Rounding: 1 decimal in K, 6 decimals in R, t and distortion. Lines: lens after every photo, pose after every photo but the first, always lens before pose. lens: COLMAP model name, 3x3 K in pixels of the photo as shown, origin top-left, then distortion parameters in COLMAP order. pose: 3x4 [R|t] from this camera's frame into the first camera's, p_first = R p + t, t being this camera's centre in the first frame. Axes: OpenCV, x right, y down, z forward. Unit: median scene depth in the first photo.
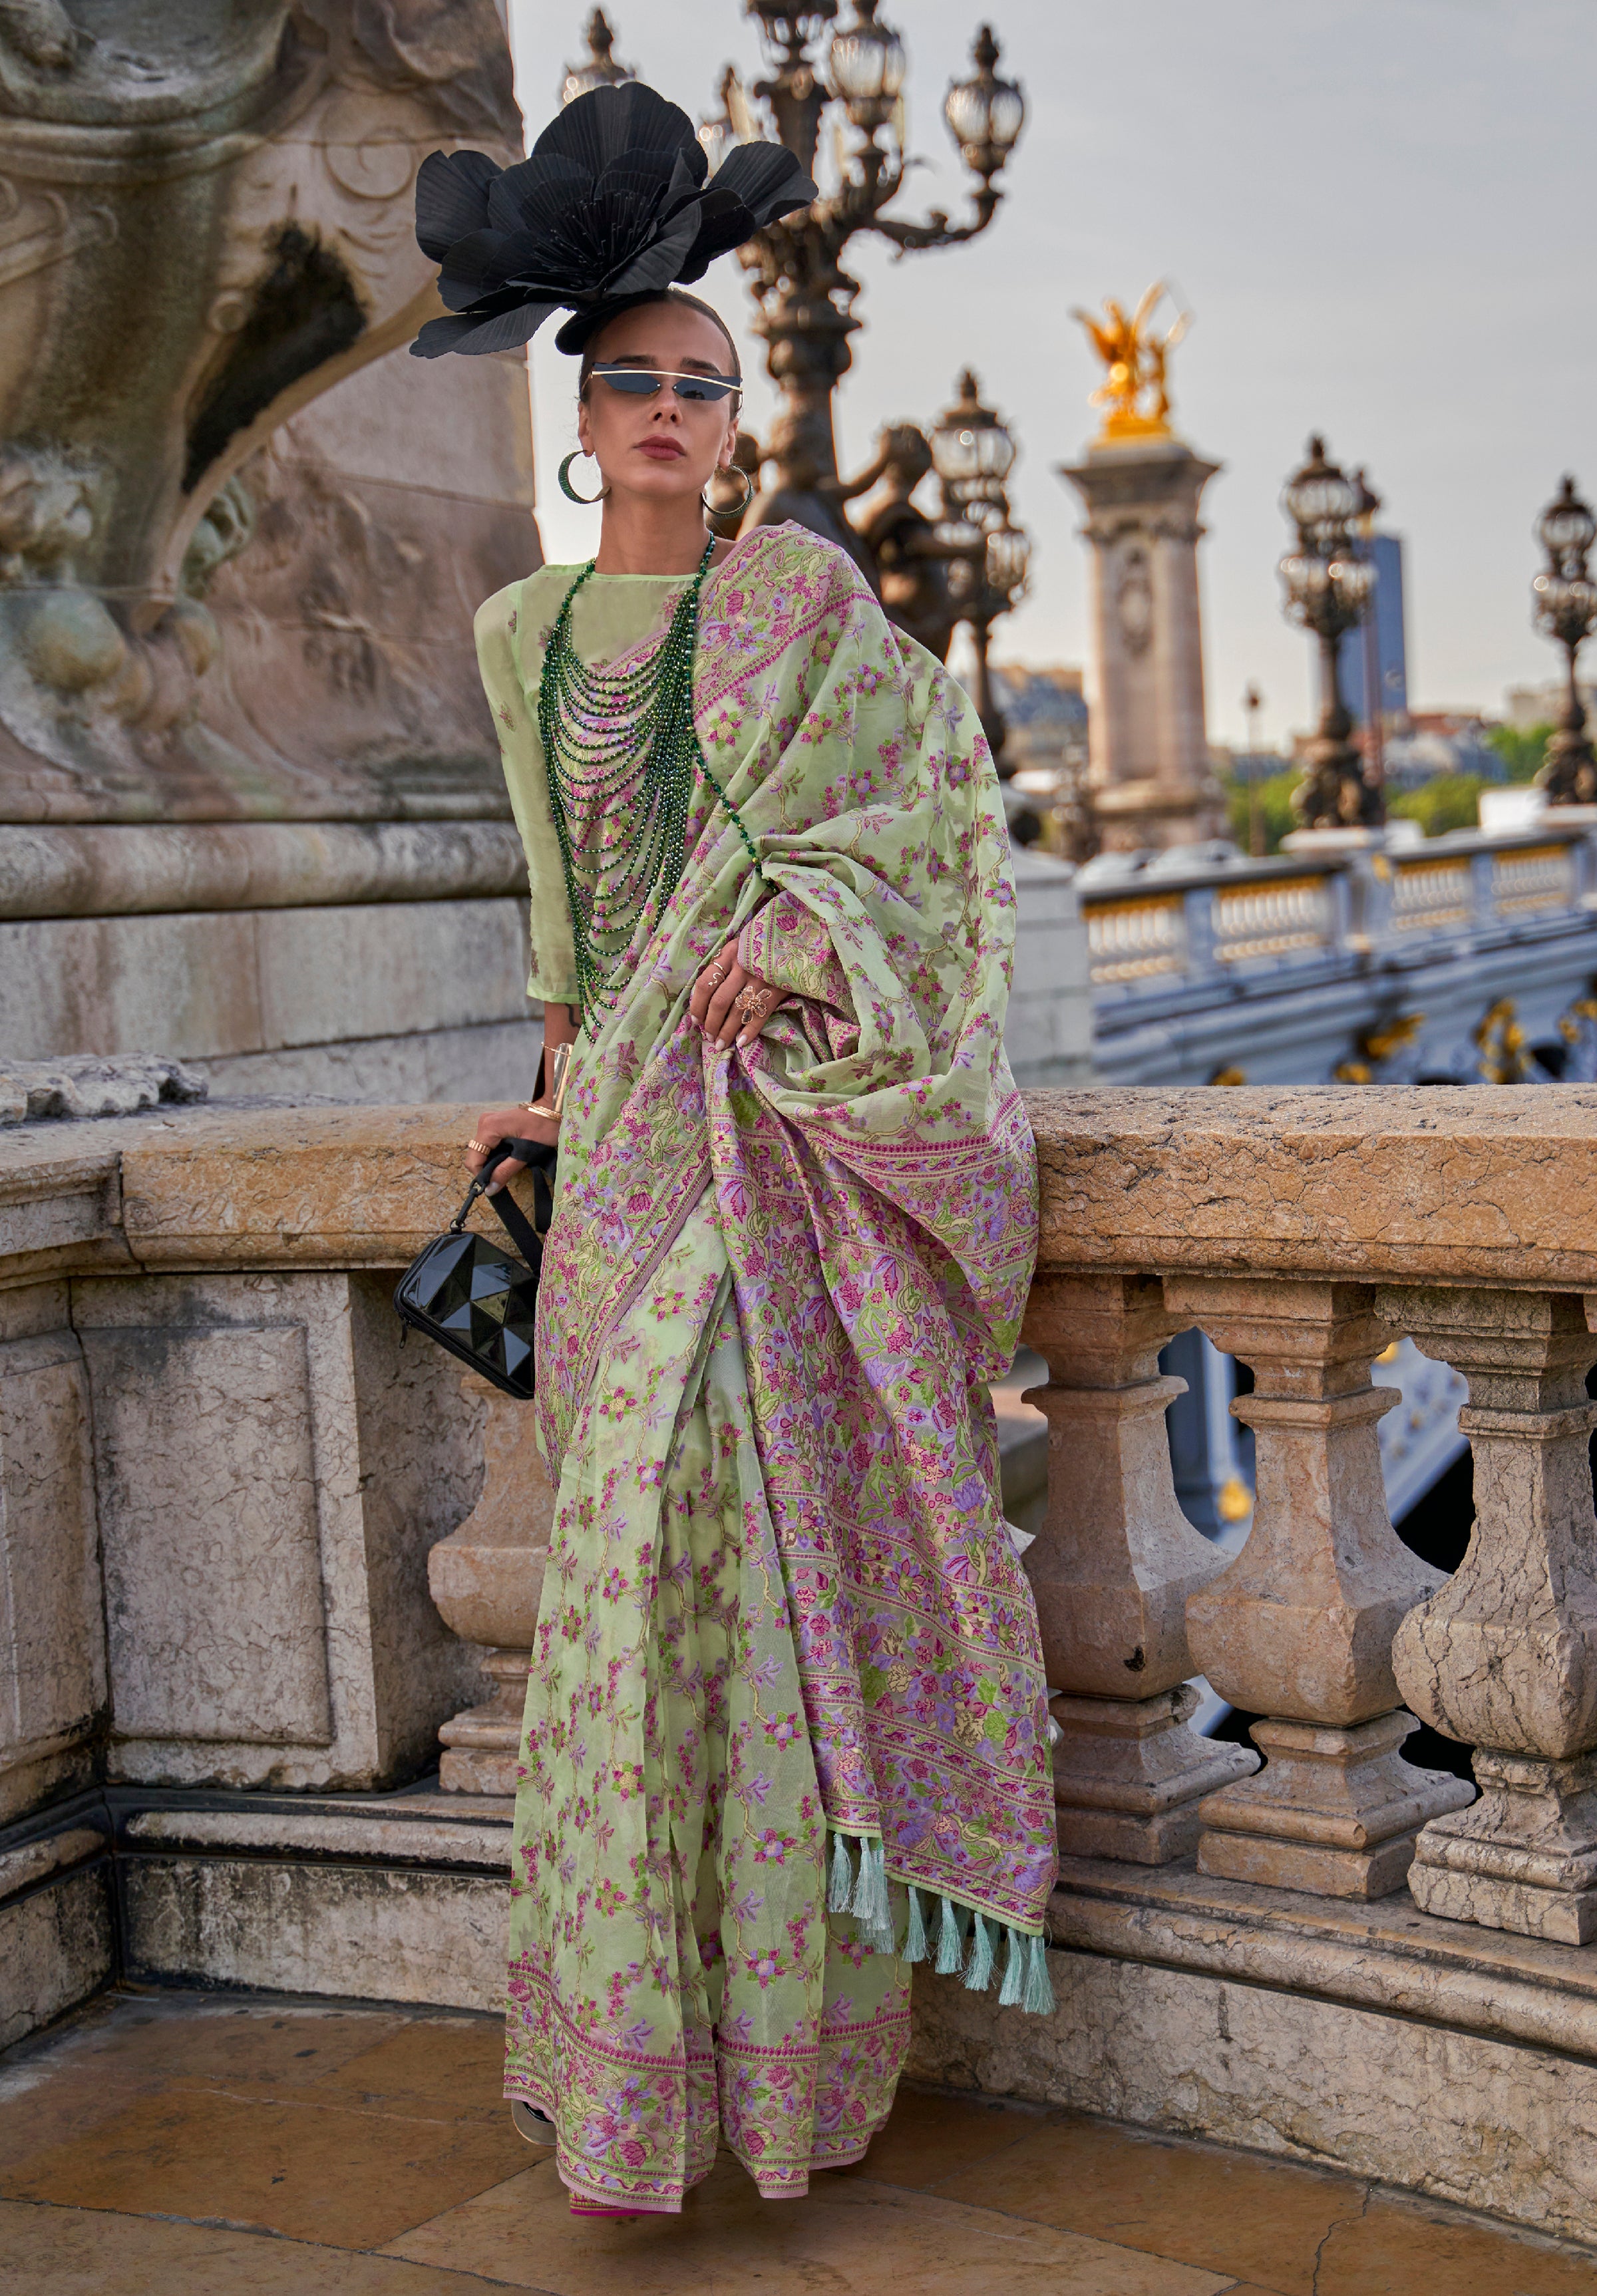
lens RADIAL K [[3262.7, 0, 794.7], [0, 3262.7, 1141.1], [0, 0, 1]] dist [0.049857, 0.000000]
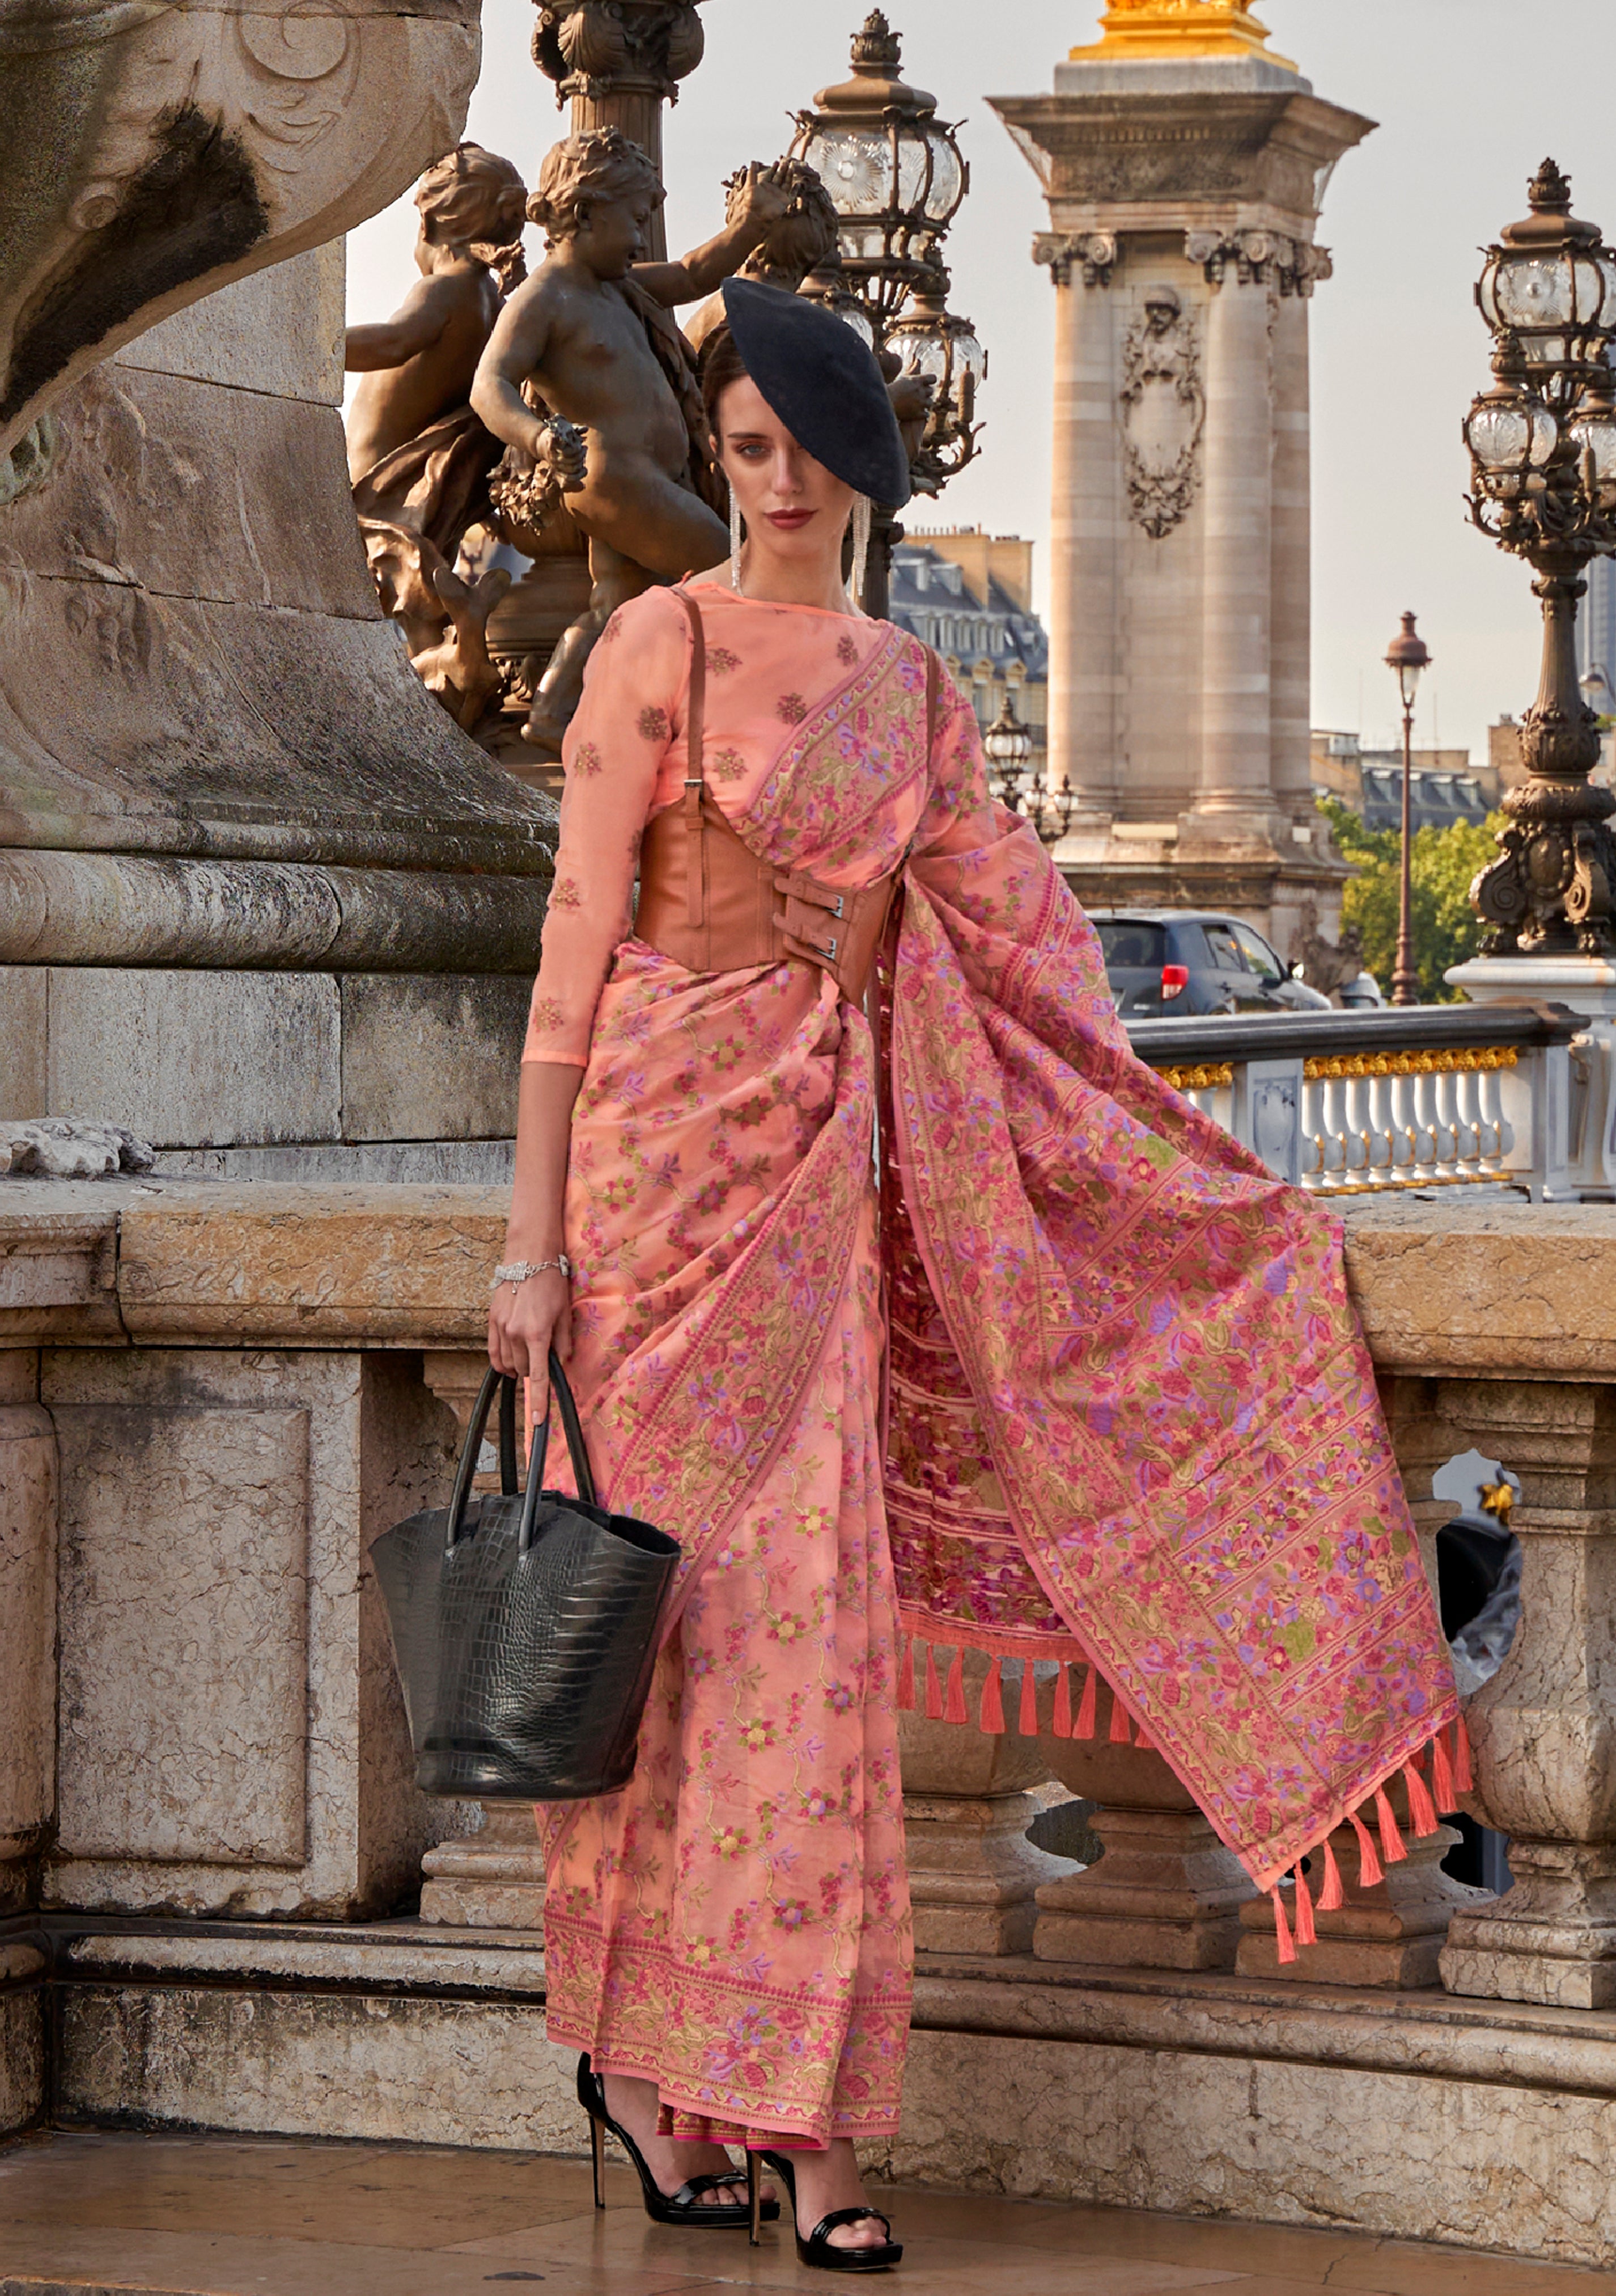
lens RADIAL K [[7708.7, 0, 808.6], [0, 7708.7, 1149.1], [0, 0, 1]] dist [-0.076731, 0.000000]
pose [[0.996088, 0.060565, 0.064345, -0.151085], [-0.056533, 0.996427, -0.062740, 0.110375], [-0.067915, 0.058857, 0.995954, -1.175751]]
